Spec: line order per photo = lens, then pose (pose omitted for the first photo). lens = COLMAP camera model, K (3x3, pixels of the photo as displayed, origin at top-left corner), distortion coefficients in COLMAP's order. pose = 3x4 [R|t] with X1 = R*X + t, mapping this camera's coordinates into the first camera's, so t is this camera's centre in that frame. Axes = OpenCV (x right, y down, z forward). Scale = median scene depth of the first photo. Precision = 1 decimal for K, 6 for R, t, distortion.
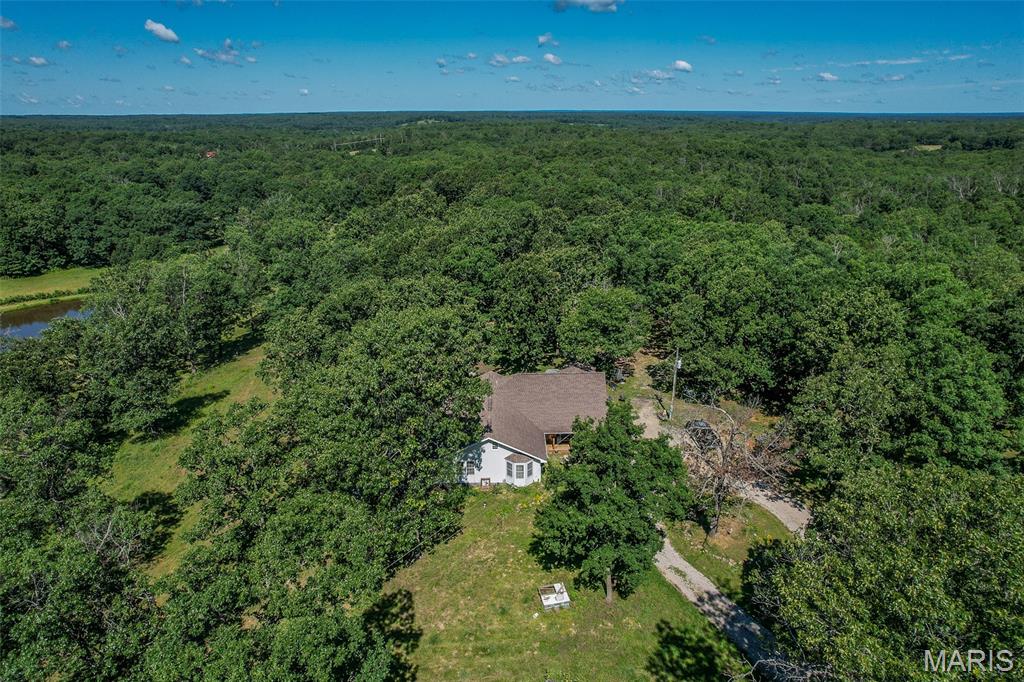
lens RADIAL K [[657.3, 0, 512.0], [0, 657.3, 341.0], [0, 0, 1]] dist [-0.084917, 0.076305]
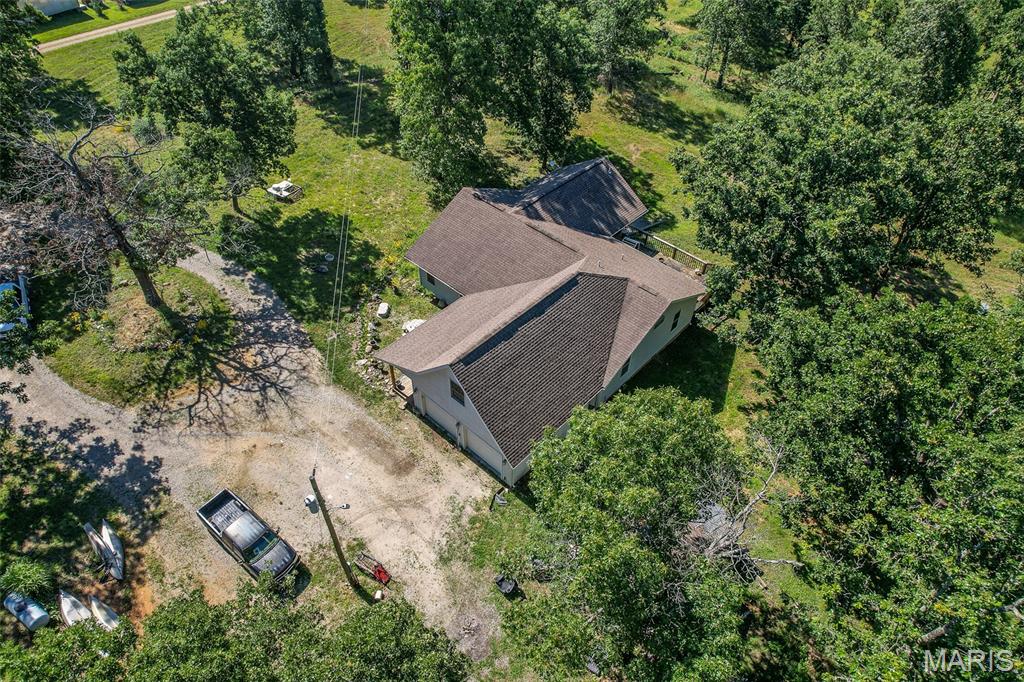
lens RADIAL K [[657.3, 0, 512.0], [0, 657.3, 341.0], [0, 0, 1]] dist [-0.084917, 0.076305]
pose [[-0.694801, 0.504057, -0.513009, 0.368625], [-0.254740, 0.494580, 0.830962, -0.365103], [0.672577, 0.708037, -0.215231, 1.268448]]
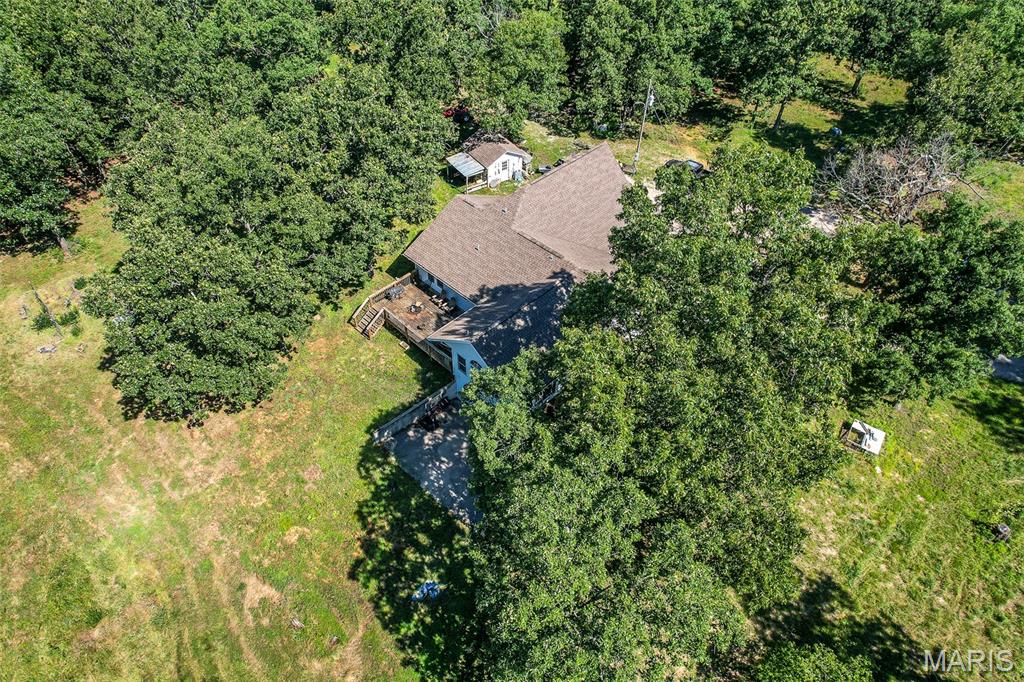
lens RADIAL K [[651.9, 0, 512.6], [0, 651.9, 346.6], [0, 0, 1]] dist [-0.069700, 0.070317]
pose [[0.710577, -0.490397, 0.504570, -0.478071], [0.214654, 0.834007, 0.508287, -0.176951], [-0.670078, -0.252869, 0.697892, 0.575624]]
